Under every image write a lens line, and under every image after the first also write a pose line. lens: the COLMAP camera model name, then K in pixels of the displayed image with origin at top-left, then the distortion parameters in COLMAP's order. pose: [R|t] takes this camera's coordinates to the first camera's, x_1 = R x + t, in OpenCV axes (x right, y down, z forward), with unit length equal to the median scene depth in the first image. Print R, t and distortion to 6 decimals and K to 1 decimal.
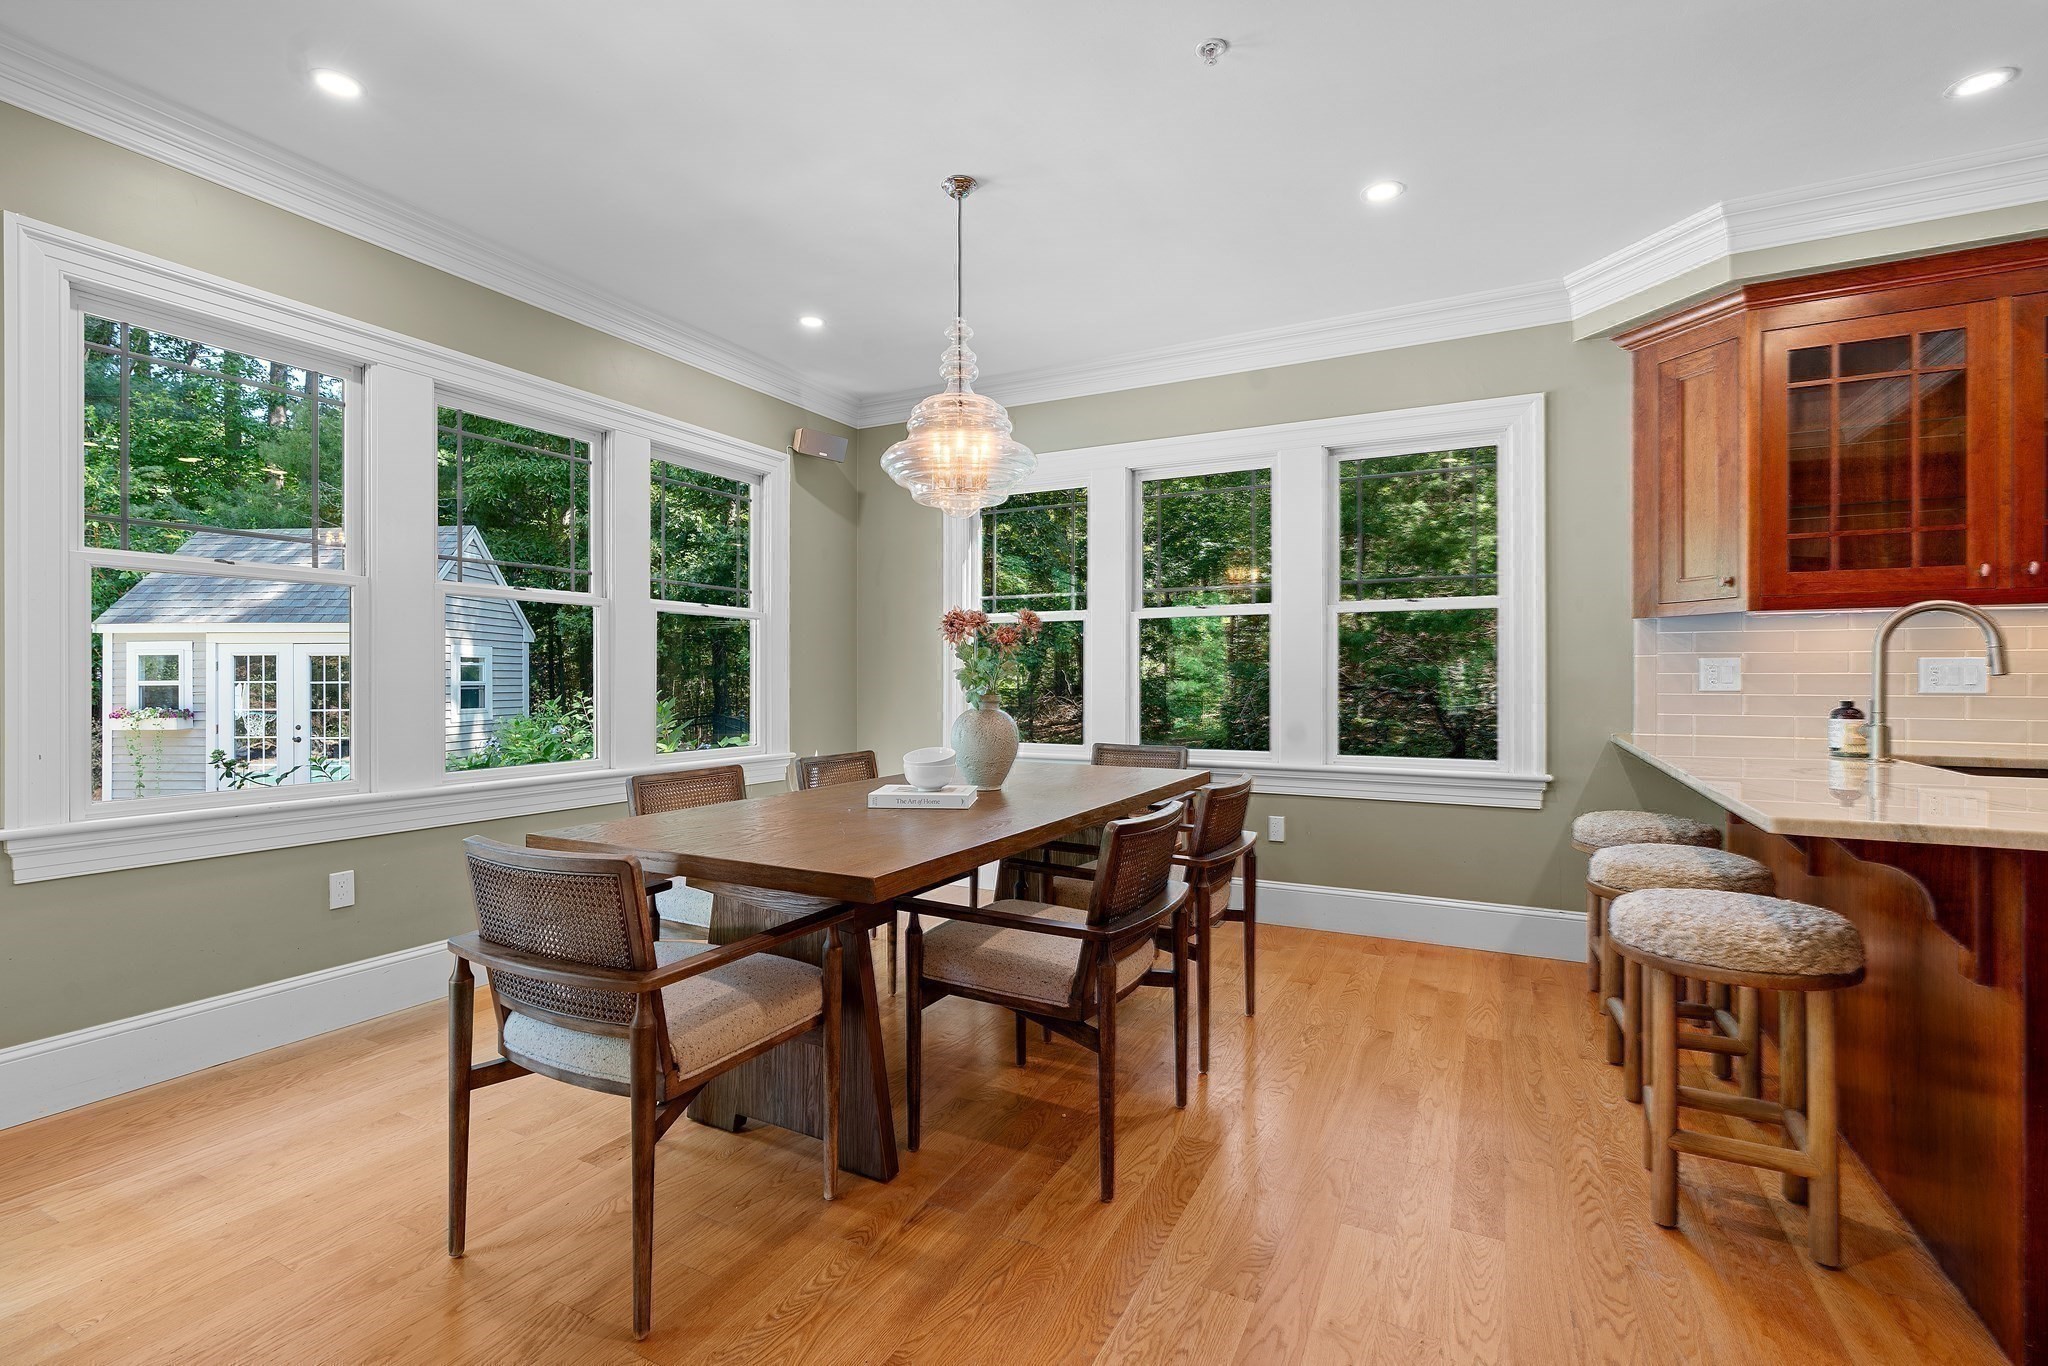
lens RADIAL K [[920.8, 0, 1020.7], [0, 920.8, 677.3], [0, 0, 1]] dist [-0.011922, 0.000848]
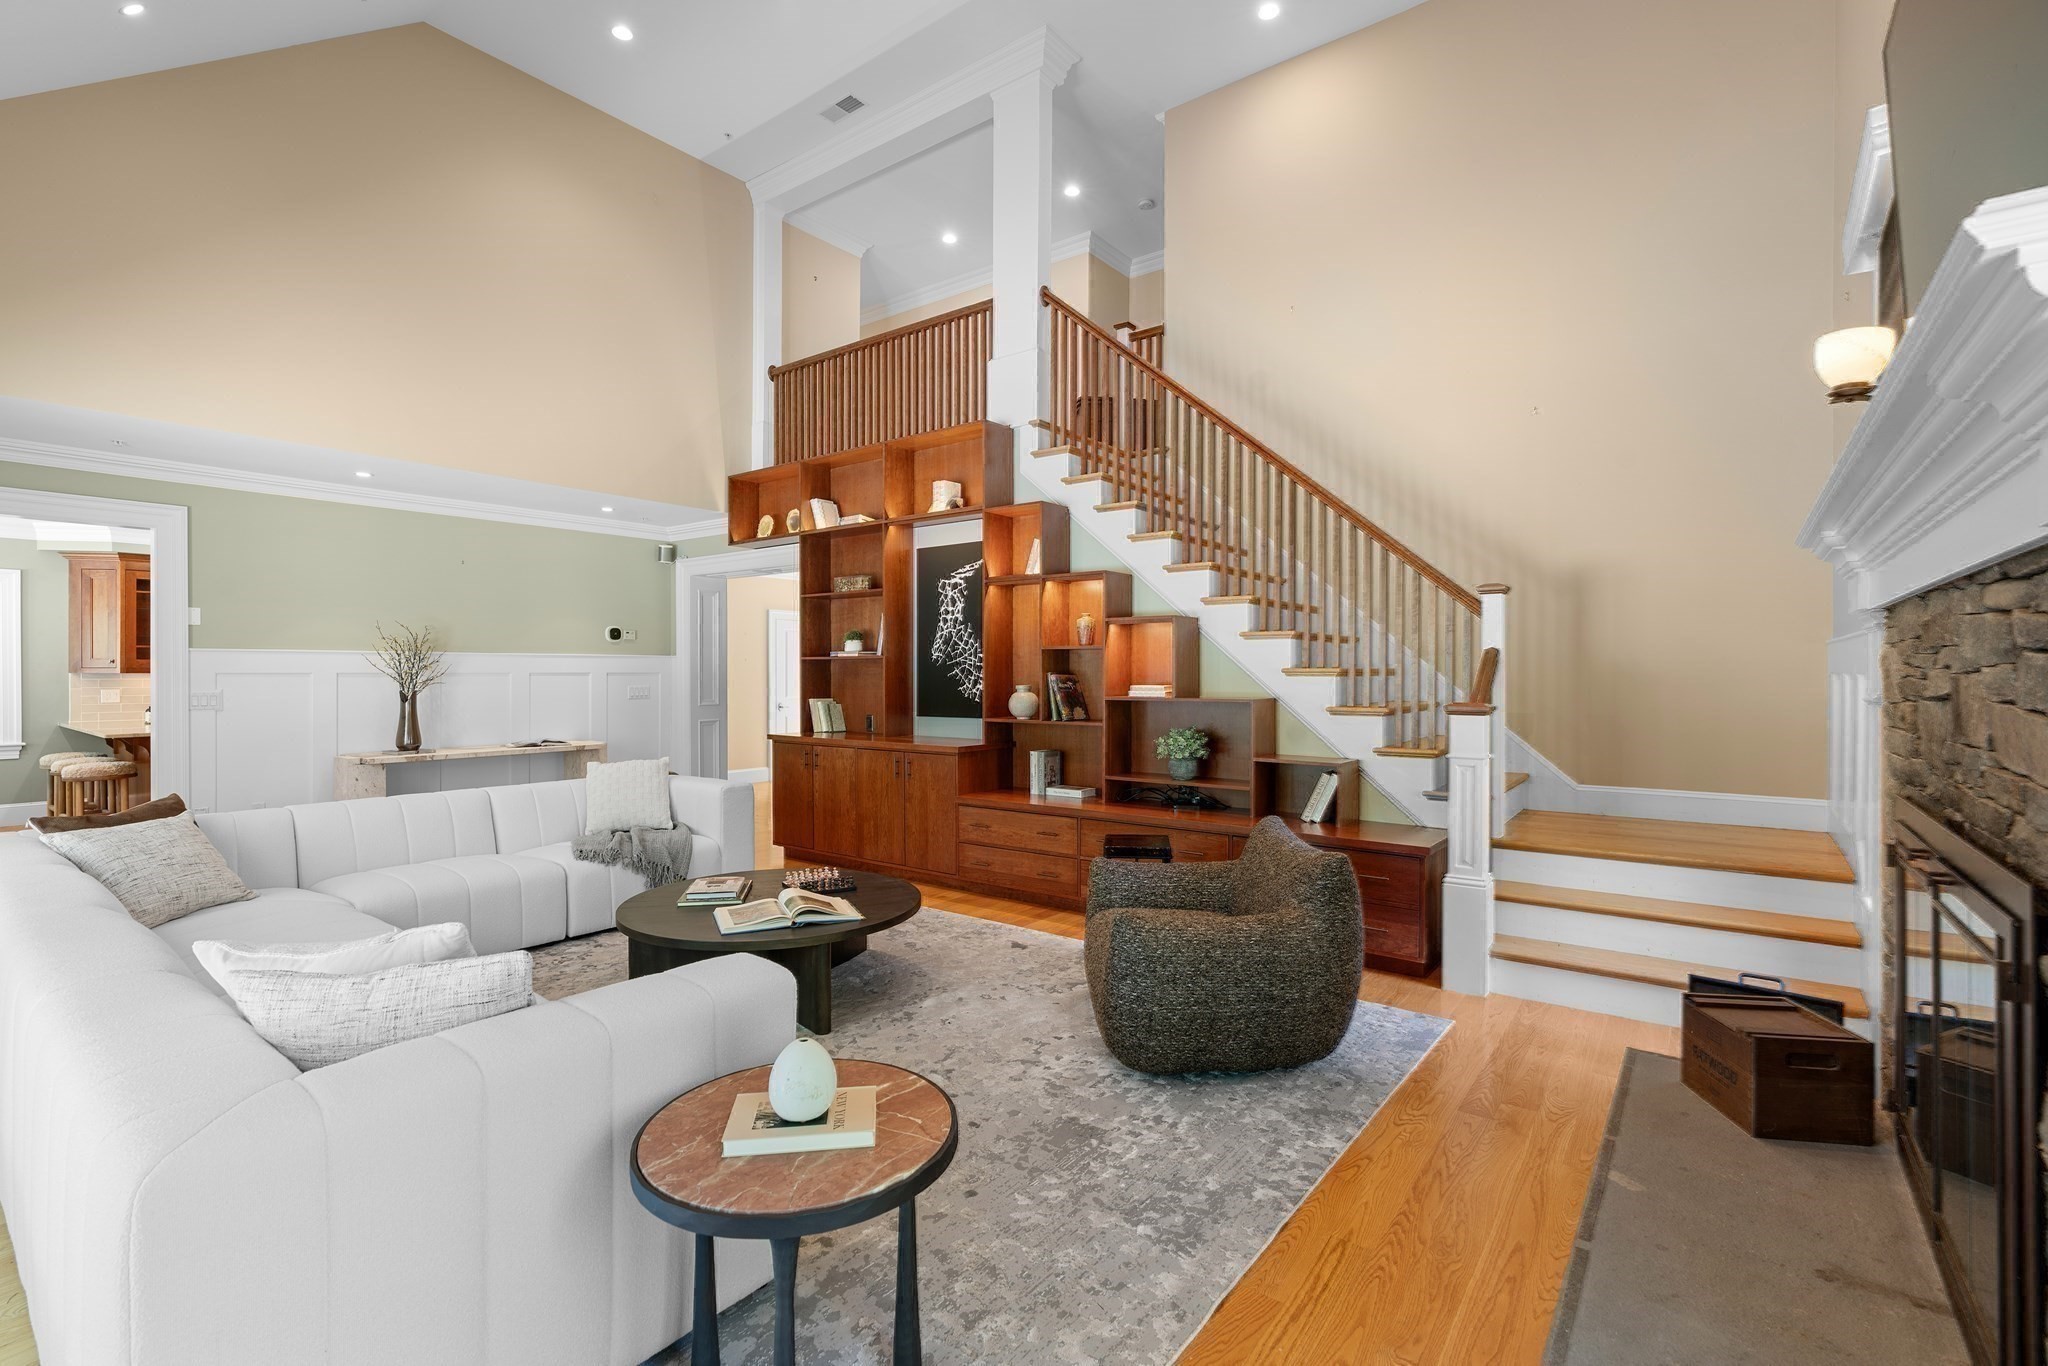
lens RADIAL K [[920.8, 0, 1028.3], [0, 920.8, 681.0], [0, 0, 1]] dist [-0.011922, 0.000848]
pose [[0.169628, -0.001112, 0.985508, -1.310463], [-0.000298, 0.999999, 0.001180, -0.050411], [-0.985508, -0.000494, 0.169628, -1.968366]]
